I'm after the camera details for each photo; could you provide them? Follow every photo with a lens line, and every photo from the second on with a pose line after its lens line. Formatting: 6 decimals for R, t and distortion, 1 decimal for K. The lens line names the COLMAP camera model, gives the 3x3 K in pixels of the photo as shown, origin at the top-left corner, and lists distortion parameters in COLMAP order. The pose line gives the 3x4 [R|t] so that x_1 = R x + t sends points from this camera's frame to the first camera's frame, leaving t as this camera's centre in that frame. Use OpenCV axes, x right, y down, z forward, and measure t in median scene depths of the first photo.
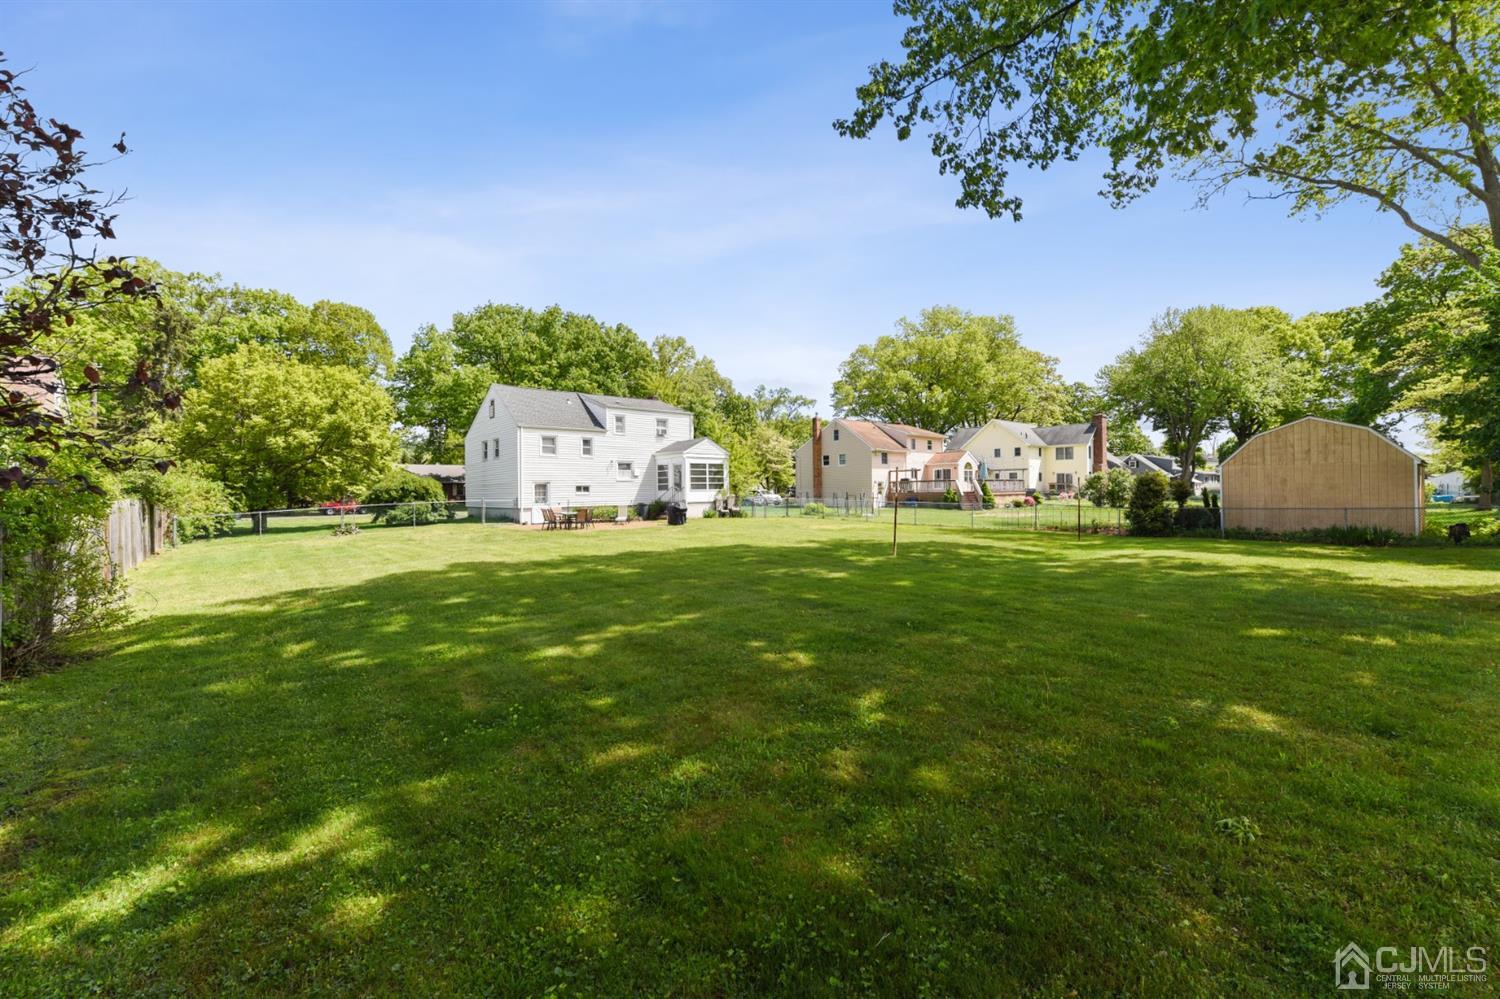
lens RADIAL K [[591.7, 0, 752.3], [0, 591.7, 493.7], [0, 0, 1]] dist [0.008416, -0.000079]
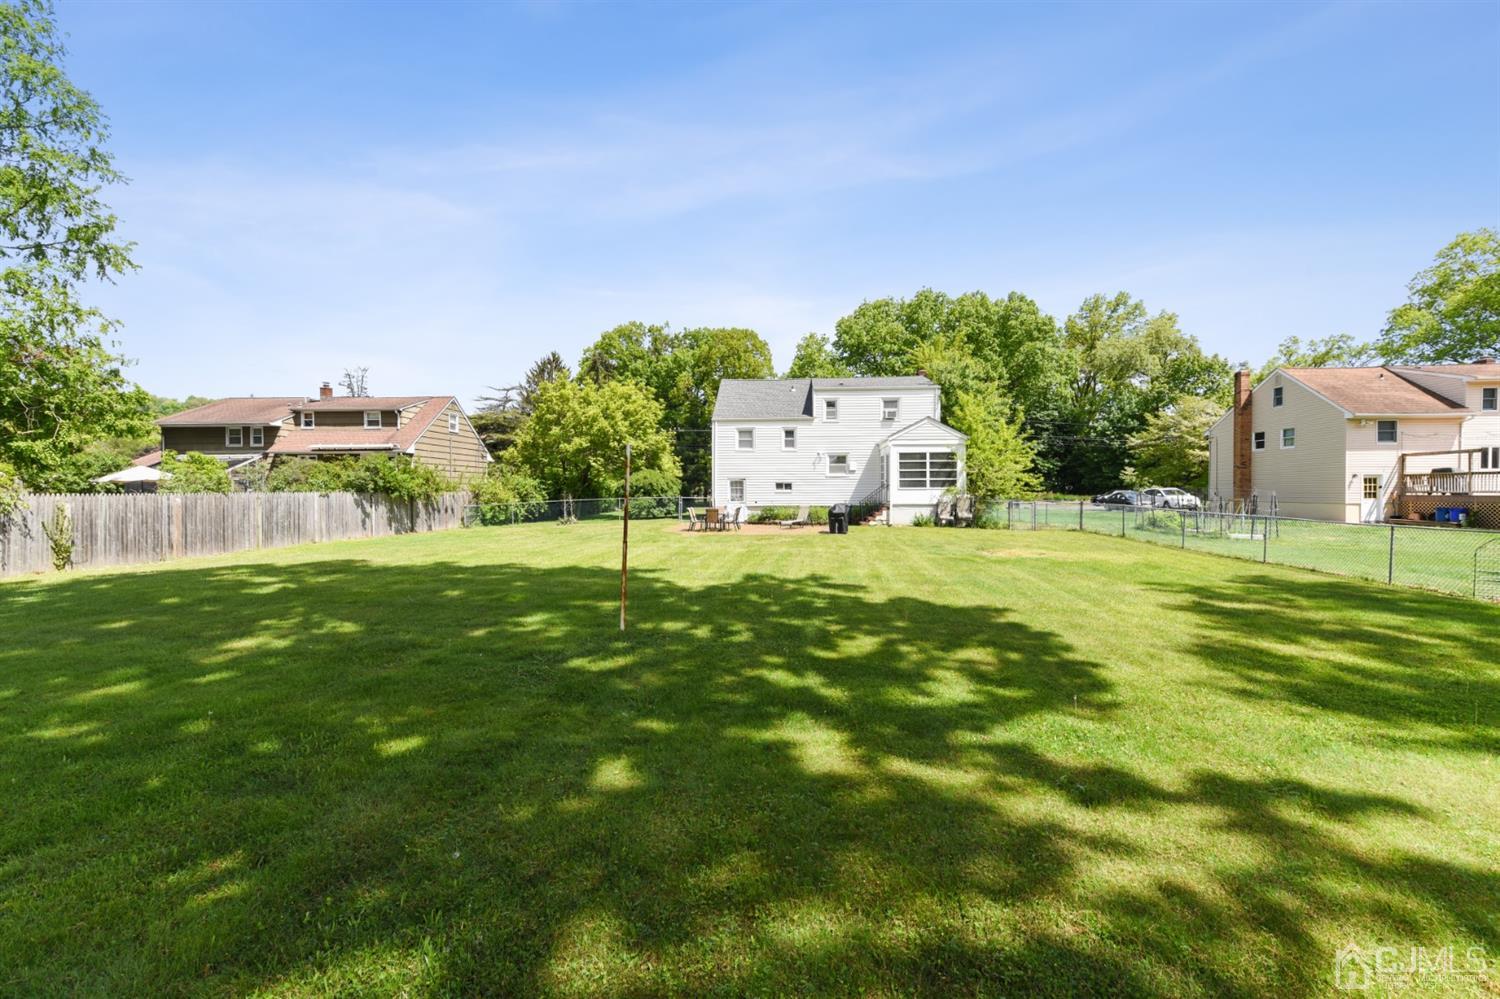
lens RADIAL K [[591.7, 0, 752.3], [0, 591.7, 493.7], [0, 0, 1]] dist [0.008416, -0.000079]
pose [[0.709335, 0.013134, -0.704749, 0.283809], [-0.009823, 0.999913, 0.008749, -0.003837], [0.704803, 0.000717, 0.709402, 0.314399]]
